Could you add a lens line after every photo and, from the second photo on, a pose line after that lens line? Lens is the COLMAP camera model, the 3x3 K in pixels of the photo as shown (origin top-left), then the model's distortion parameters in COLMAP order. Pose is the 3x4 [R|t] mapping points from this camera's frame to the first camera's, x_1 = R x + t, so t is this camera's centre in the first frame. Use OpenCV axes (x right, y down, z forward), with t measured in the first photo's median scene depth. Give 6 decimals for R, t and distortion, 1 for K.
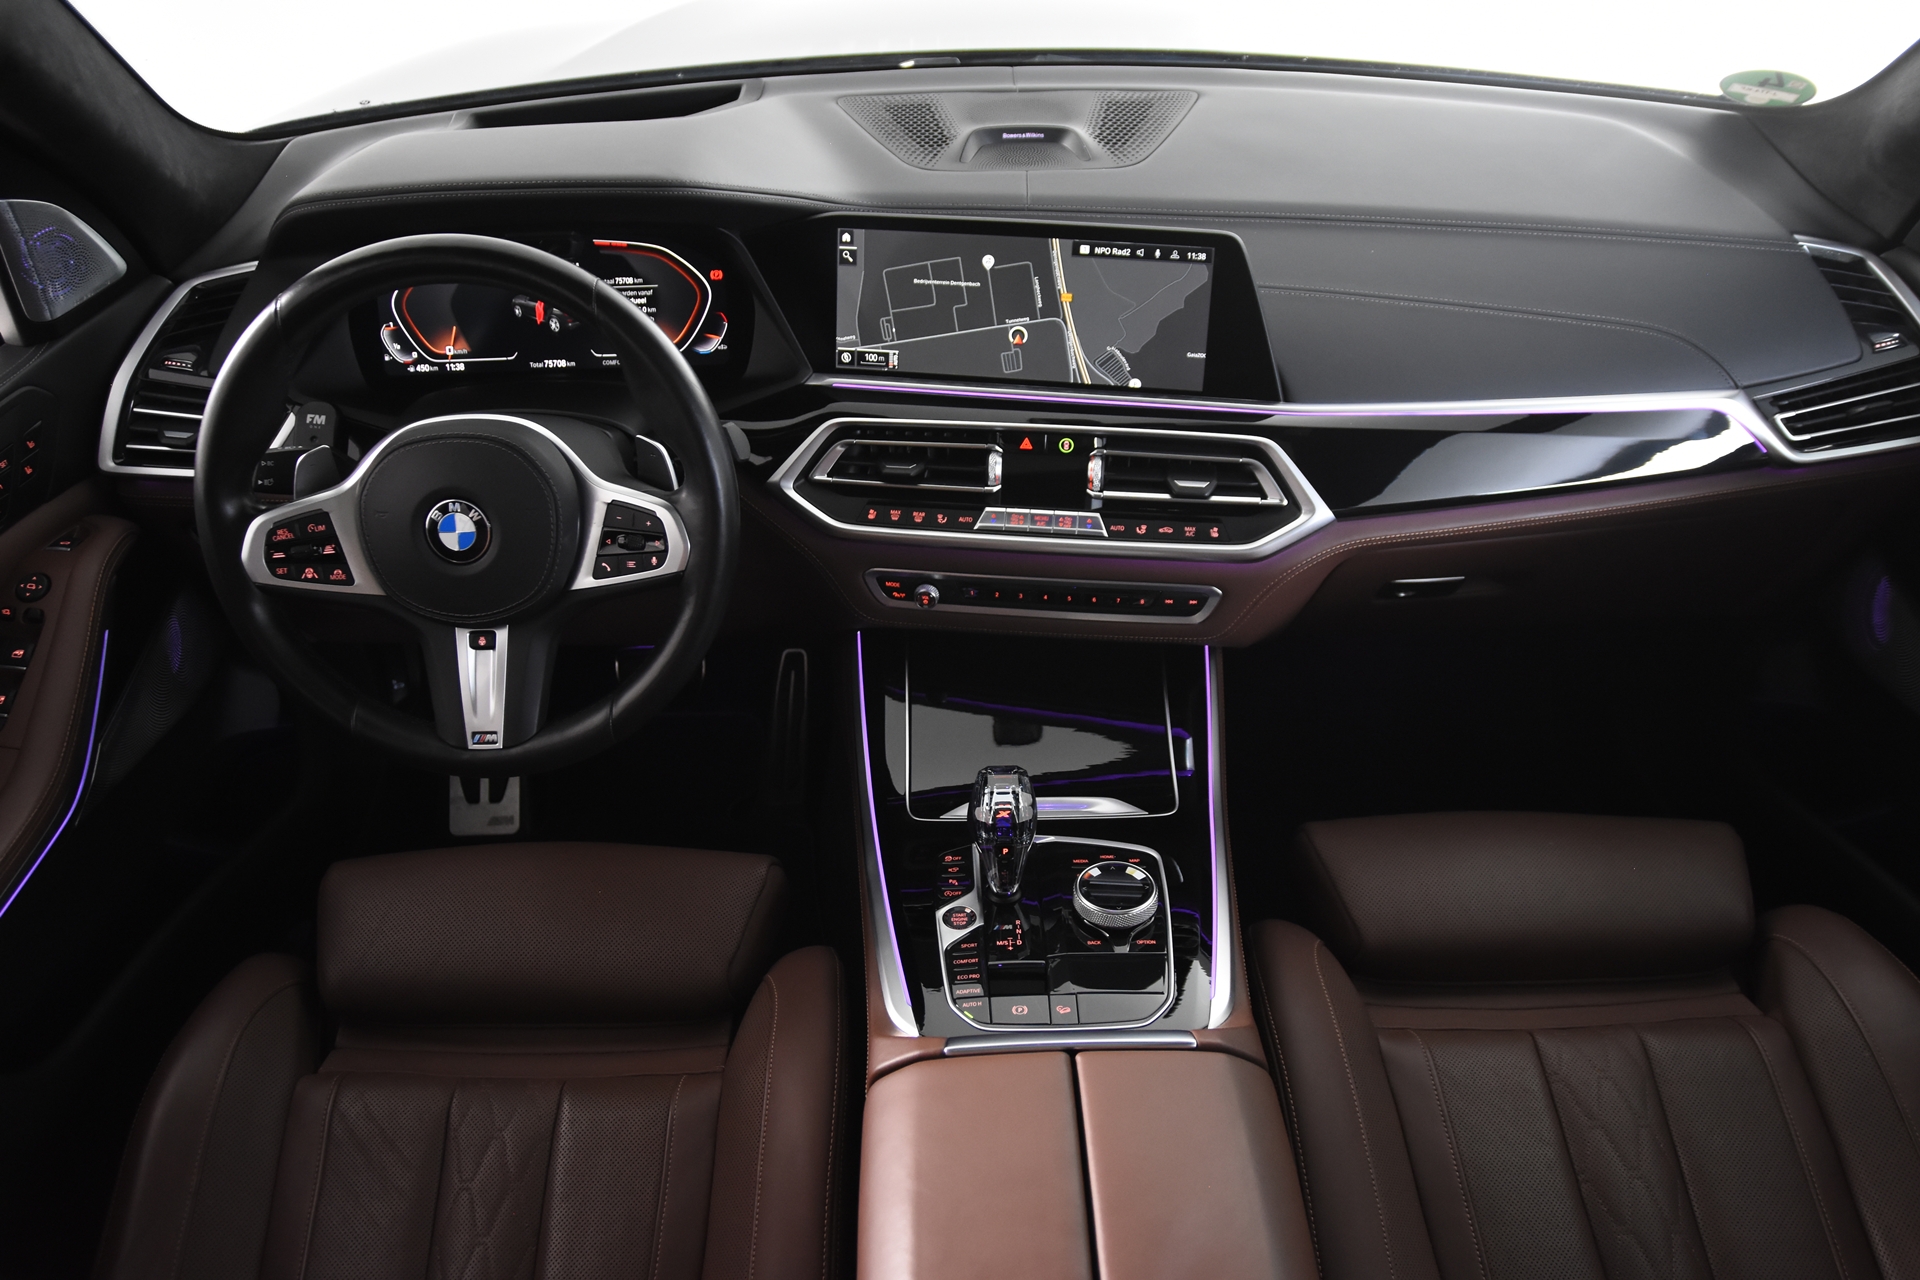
lens RADIAL K [[1433.5, 0, 961.5], [0, 1433.5, 644.4], [0, 0, 1]] dist [-0.133811, 0.103207]
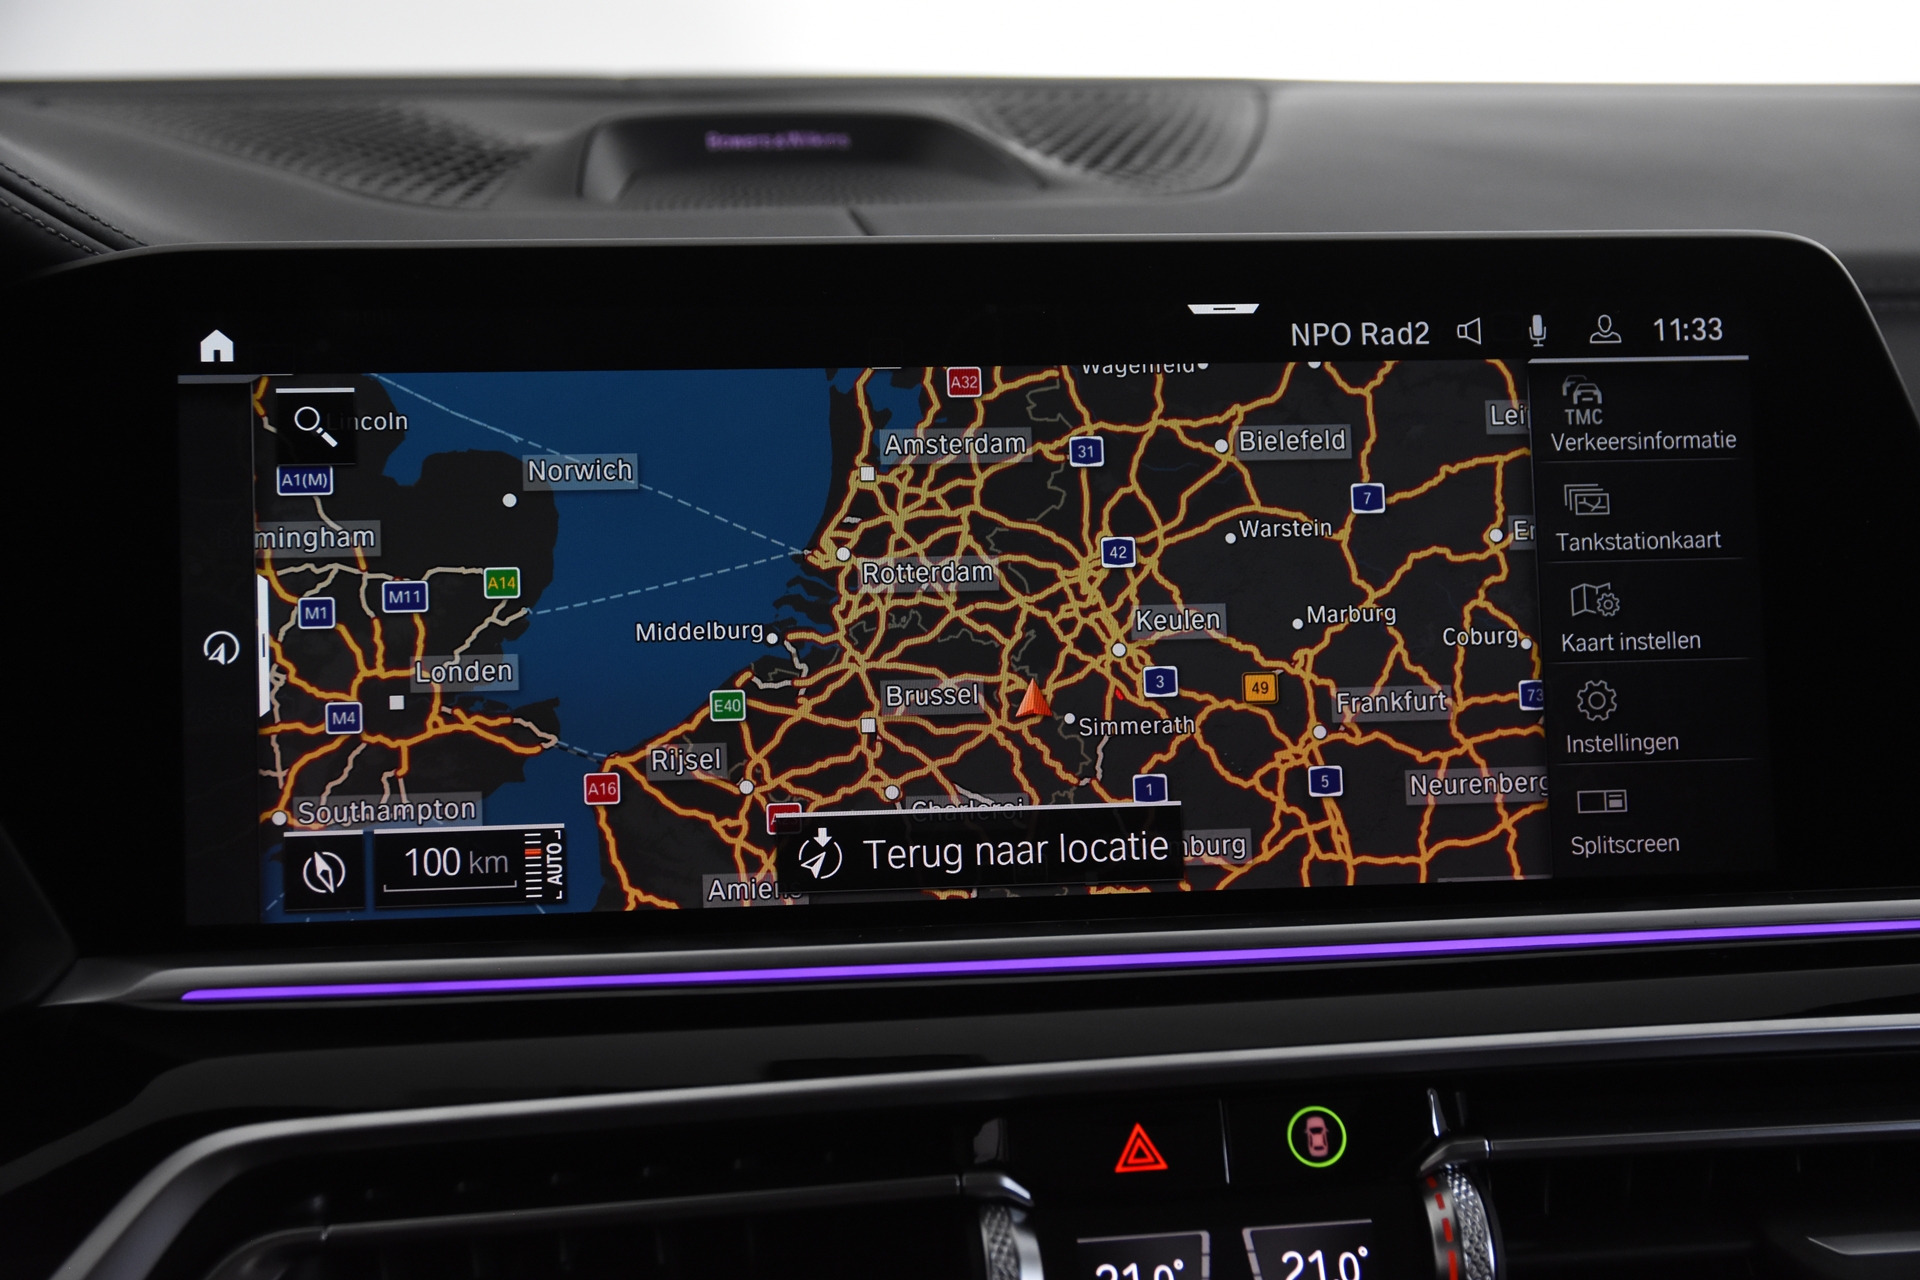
lens RADIAL K [[3065.0, 0, 948.5], [0, 3065.0, 644.7], [0, 0, 1]] dist [0.036027, 0.000000]
pose [[0.958609, -0.048353, 0.280591, -0.109784], [0.160311, 0.906087, -0.391544, -0.031139], [-0.235308, 0.420320, 0.876334, 0.559799]]
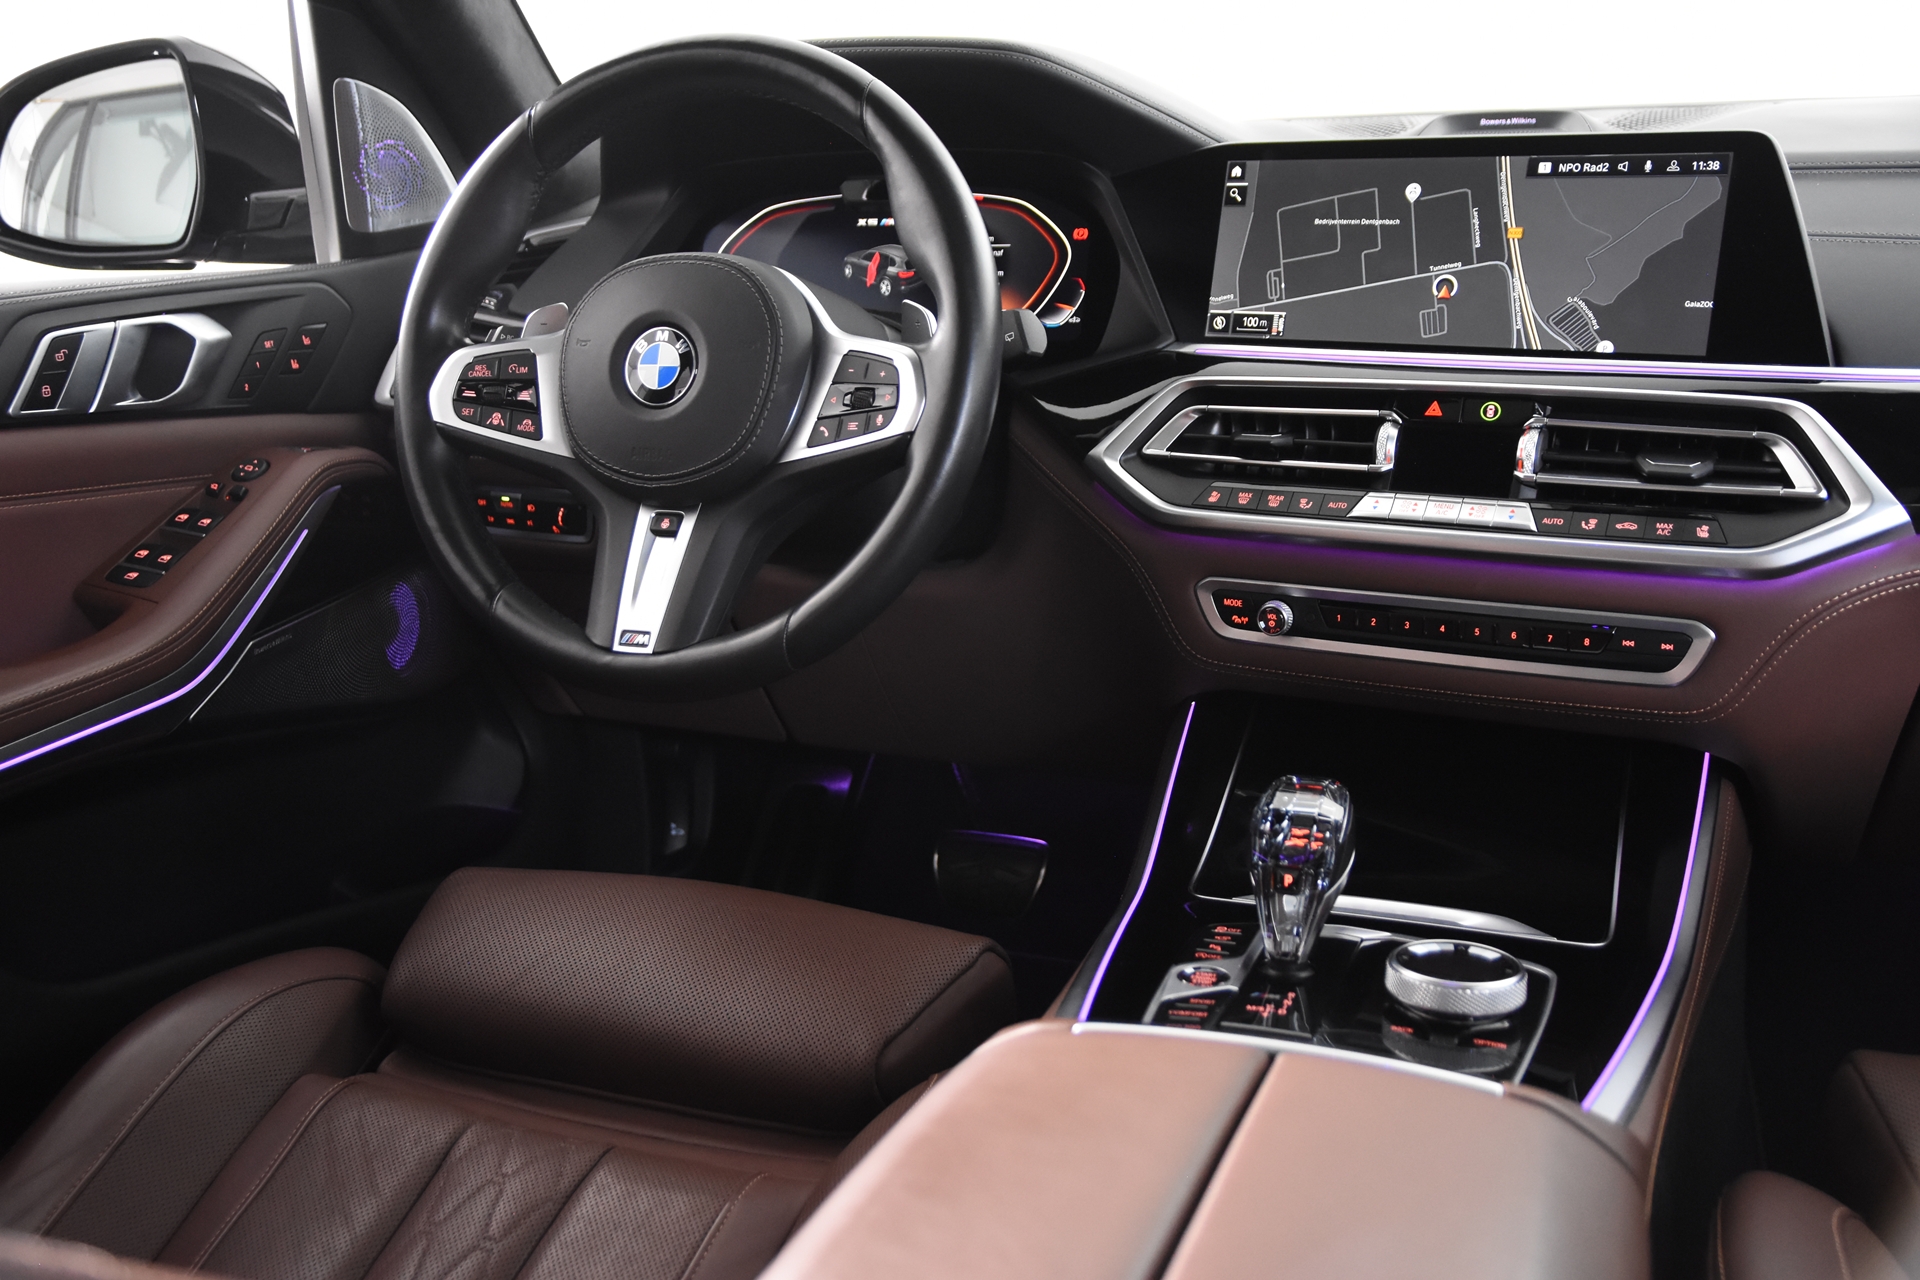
lens RADIAL K [[1728.3, 0, 951.2], [0, 1728.3, 642.6], [0, 0, 1]] dist [-0.072978, 0.080454]
pose [[0.922895, 0.090639, -0.374231, 0.153887], [-0.213230, 0.929575, -0.300705, 0.278497], [0.320620, 0.357316, 0.877227, 0.205146]]
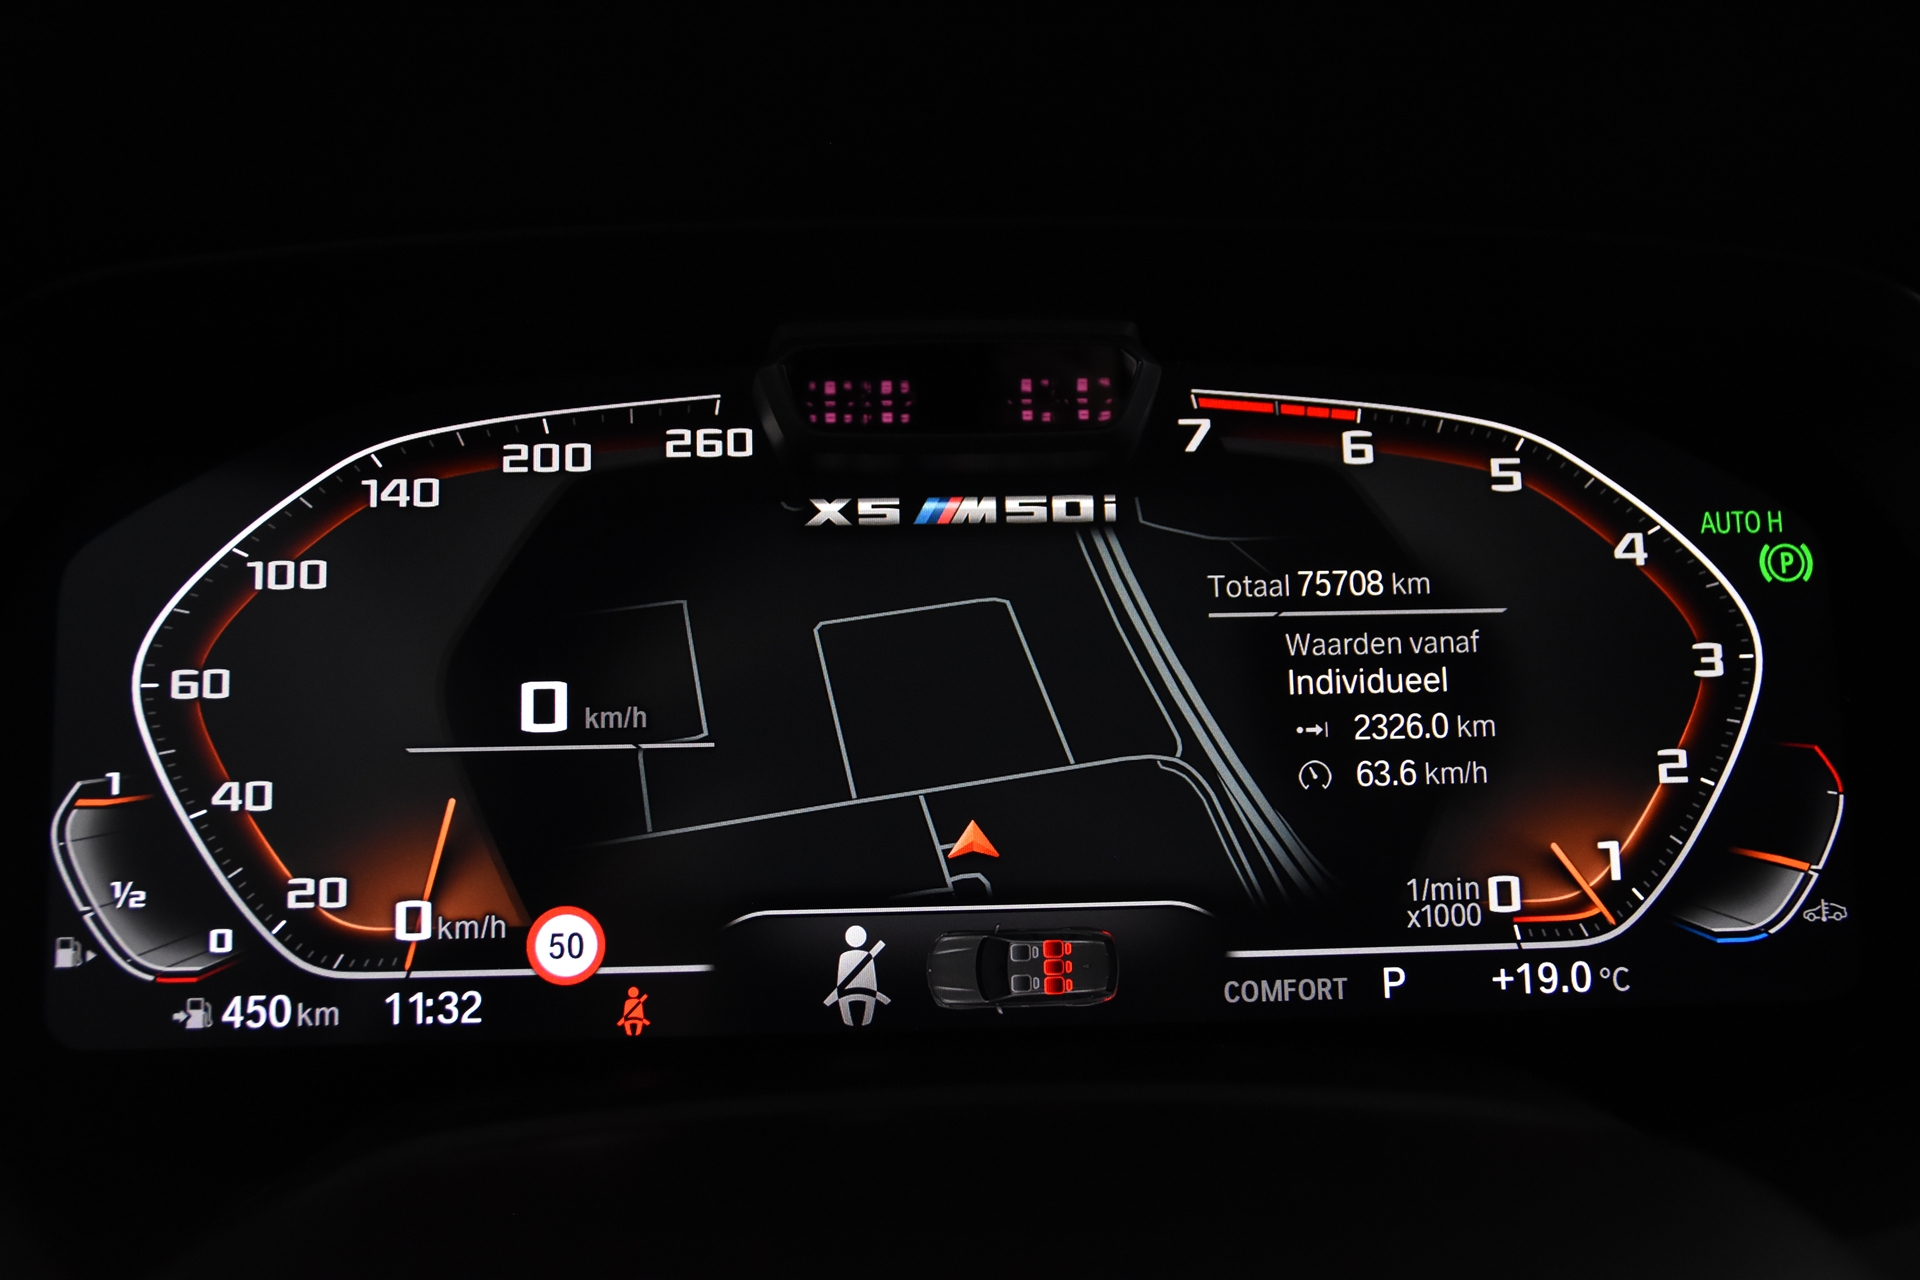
lens RADIAL K [[2076.3, 0, 959.0], [0, 2076.3, 644.6], [0, 0, 1]] dist [-0.040004, 0.000000]
pose [[0.998809, 0.001220, 0.048774, -0.320602], [0.017614, 0.923250, -0.383797, -0.142238], [-0.045499, 0.384199, 0.922129, 0.762400]]
